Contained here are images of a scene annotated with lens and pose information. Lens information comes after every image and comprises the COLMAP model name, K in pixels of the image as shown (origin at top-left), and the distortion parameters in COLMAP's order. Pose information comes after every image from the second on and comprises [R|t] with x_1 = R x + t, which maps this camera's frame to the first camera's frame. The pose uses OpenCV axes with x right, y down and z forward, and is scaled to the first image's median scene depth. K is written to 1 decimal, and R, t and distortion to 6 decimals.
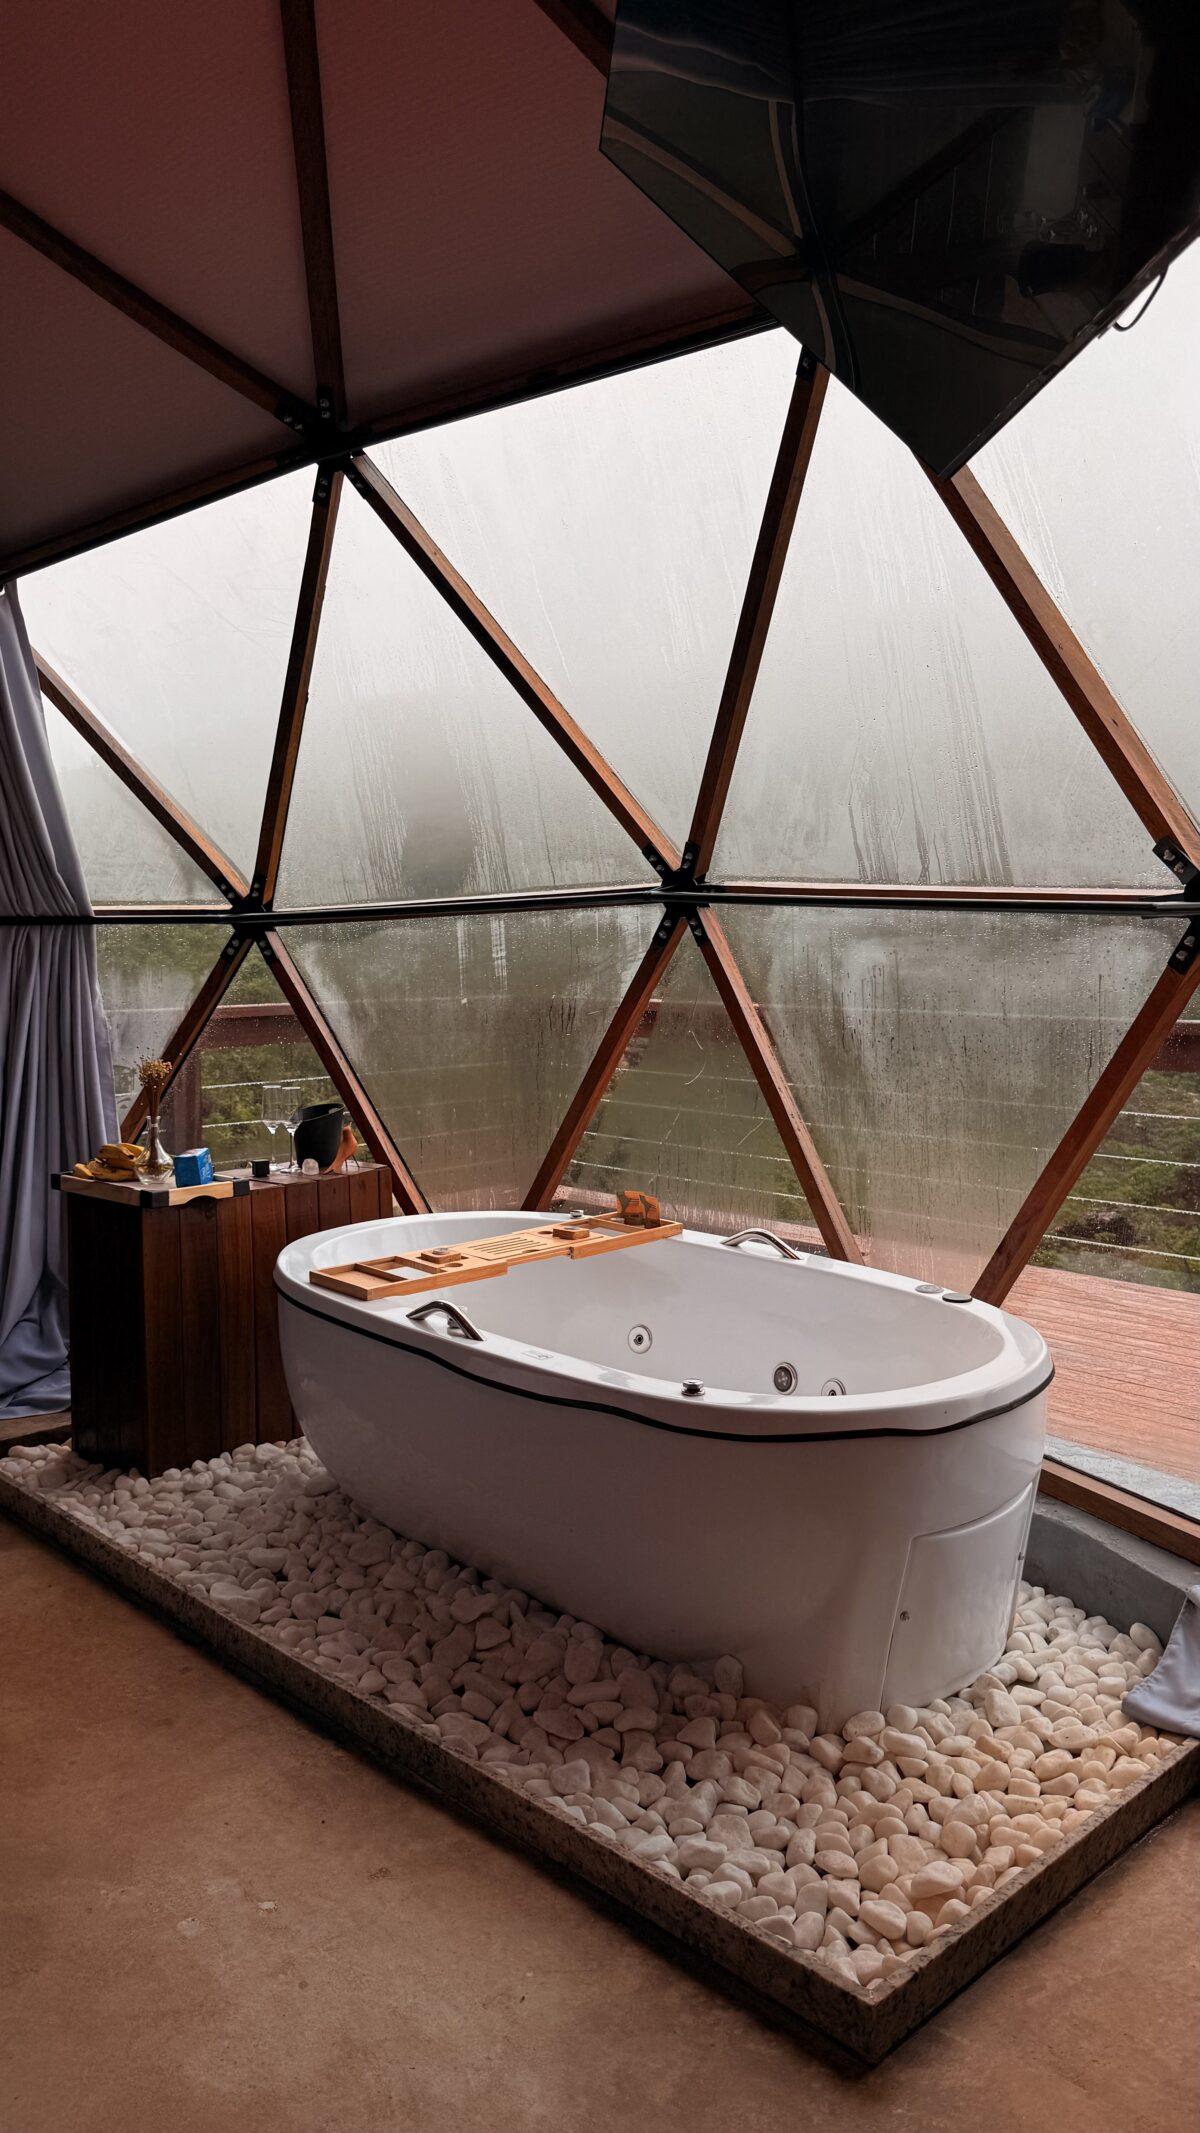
lens RADIAL K [[1589.5, 0, 601.0], [0, 1589.5, 1060.7], [0, 0, 1]] dist [0.010883, -0.003793]
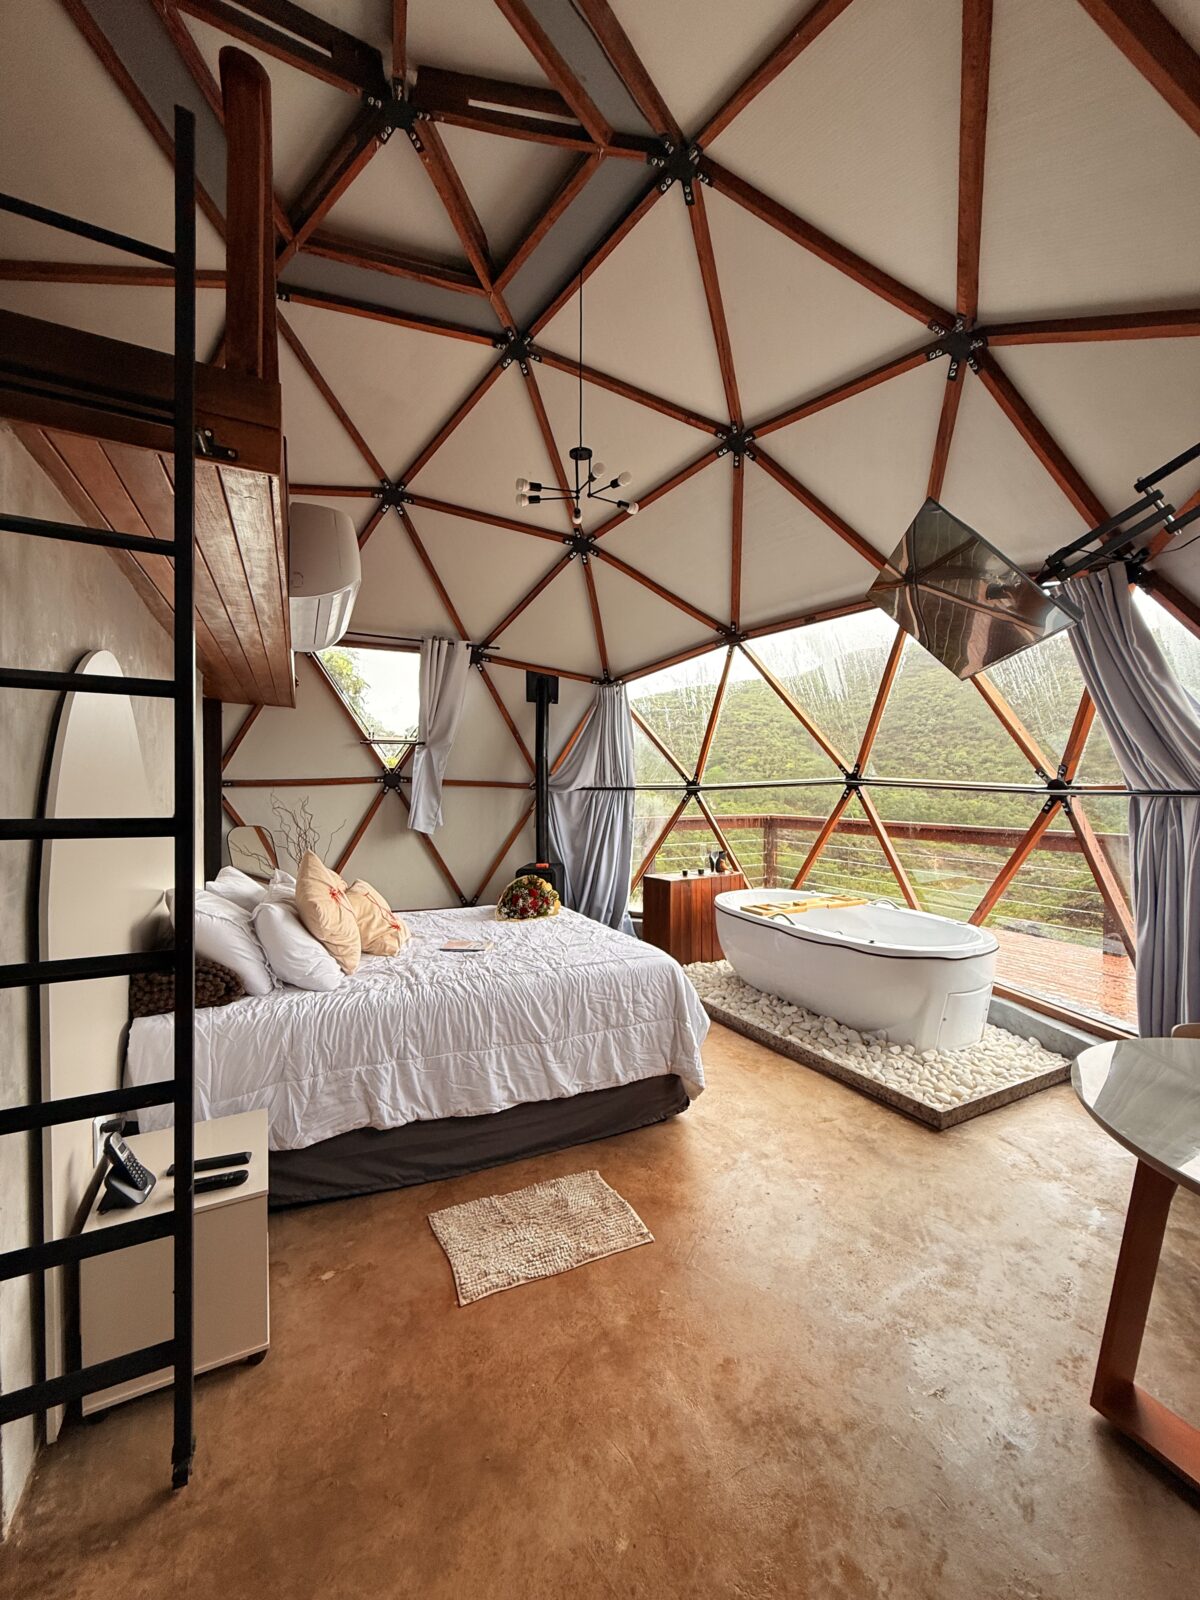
lens RADIAL K [[622.5, 0, 605.1], [0, 622.5, 810.6], [0, 0, 1]] dist [0.000054, 0.000166]
pose [[0.959924, 0.010159, -0.280076, -0.086036], [-0.021392, 0.999083, -0.037078, -0.000500], [0.279443, 0.041583, 0.959262, -0.288215]]
